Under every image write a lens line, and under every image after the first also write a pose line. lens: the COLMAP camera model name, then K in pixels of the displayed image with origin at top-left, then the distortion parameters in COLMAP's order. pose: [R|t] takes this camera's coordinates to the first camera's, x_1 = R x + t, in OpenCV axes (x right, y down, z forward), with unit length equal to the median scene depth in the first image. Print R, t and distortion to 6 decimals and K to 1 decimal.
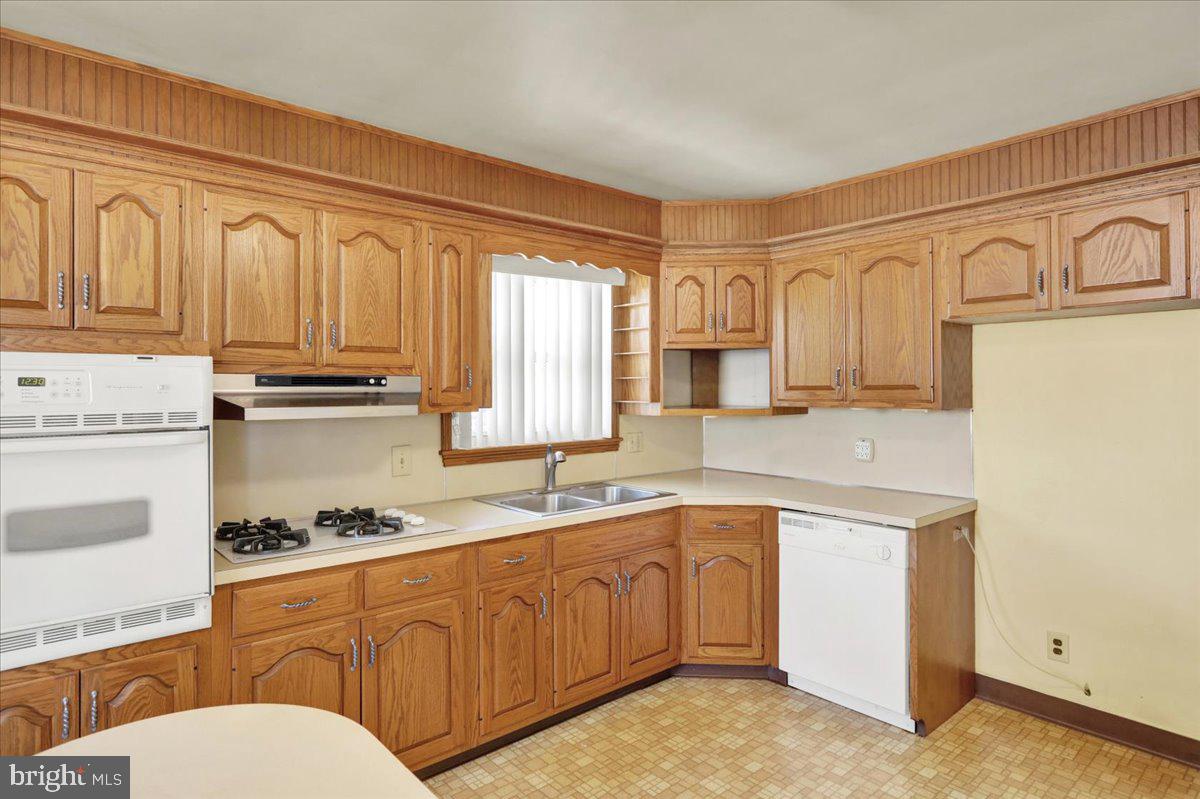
lens RADIAL K [[672.1, 0, 601.5], [0, 672.1, 387.0], [0, 0, 1]] dist [0.000729, 0.000406]
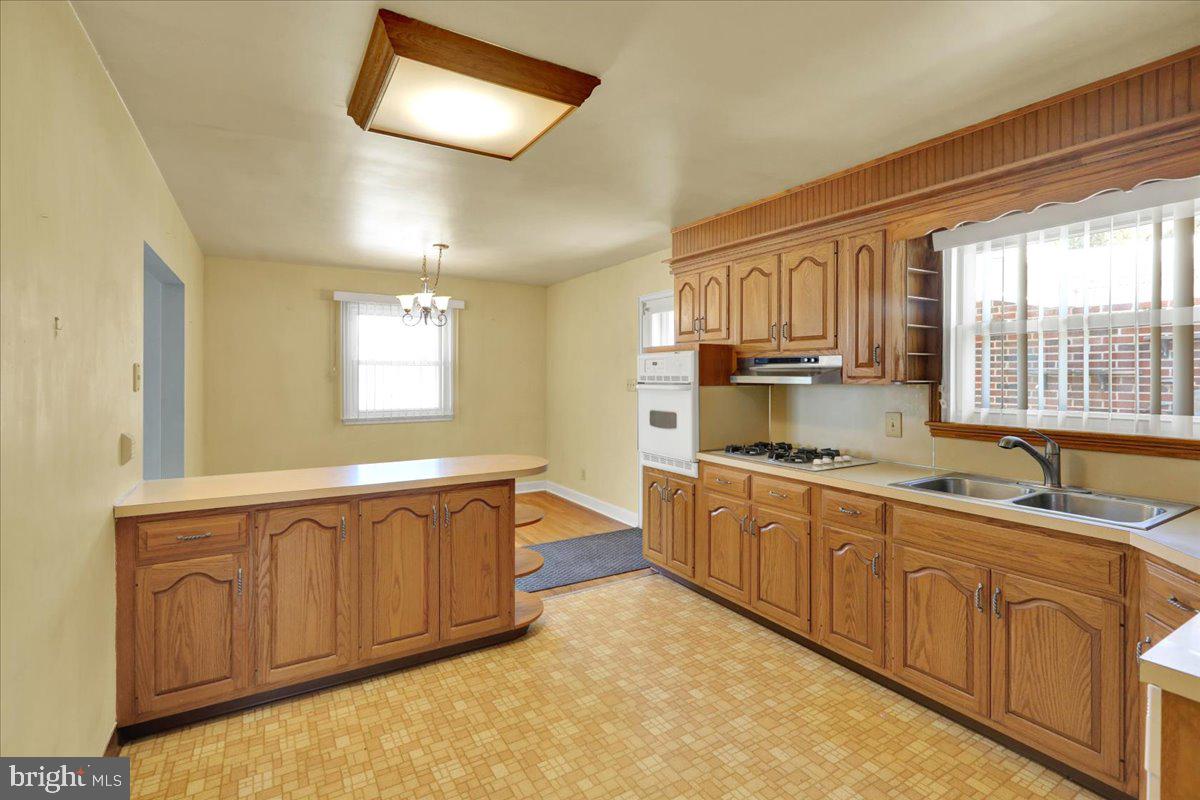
lens RADIAL K [[550.3, 0, 616.9], [0, 550.3, 372.0], [0, 0, 1]] dist [-0.009223, 0.003280]
pose [[-0.156524, 0.005406, -0.987659, 0.949363], [0.007408, 0.999963, 0.004299, 0.010237], [0.987646, -0.006644, -0.156558, 0.827405]]
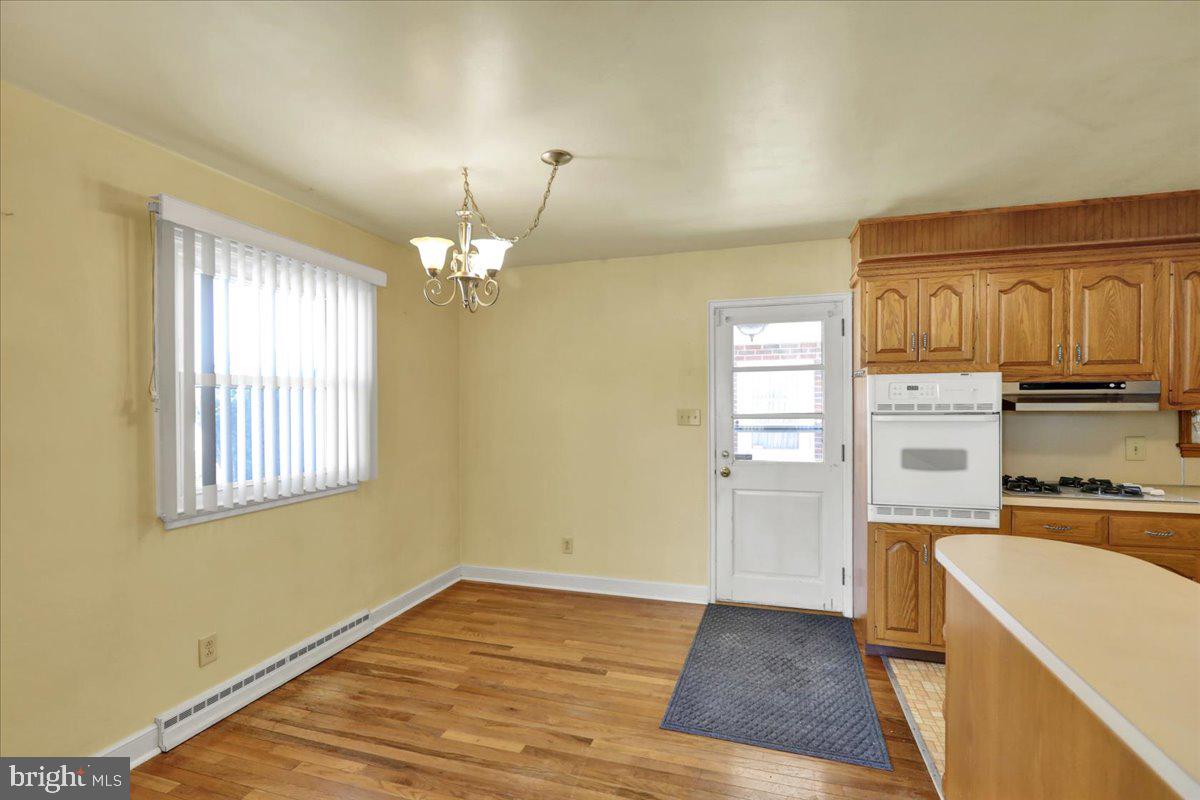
lens RADIAL K [[550.3, 0, 598.2], [0, 550.3, 406.8], [0, 0, 1]] dist [-0.009223, 0.003280]
pose [[0.517790, 0.010430, -0.855444, 0.074366], [0.004865, 0.999874, 0.015136, 0.013857], [0.855494, -0.011999, 0.517674, -0.500983]]
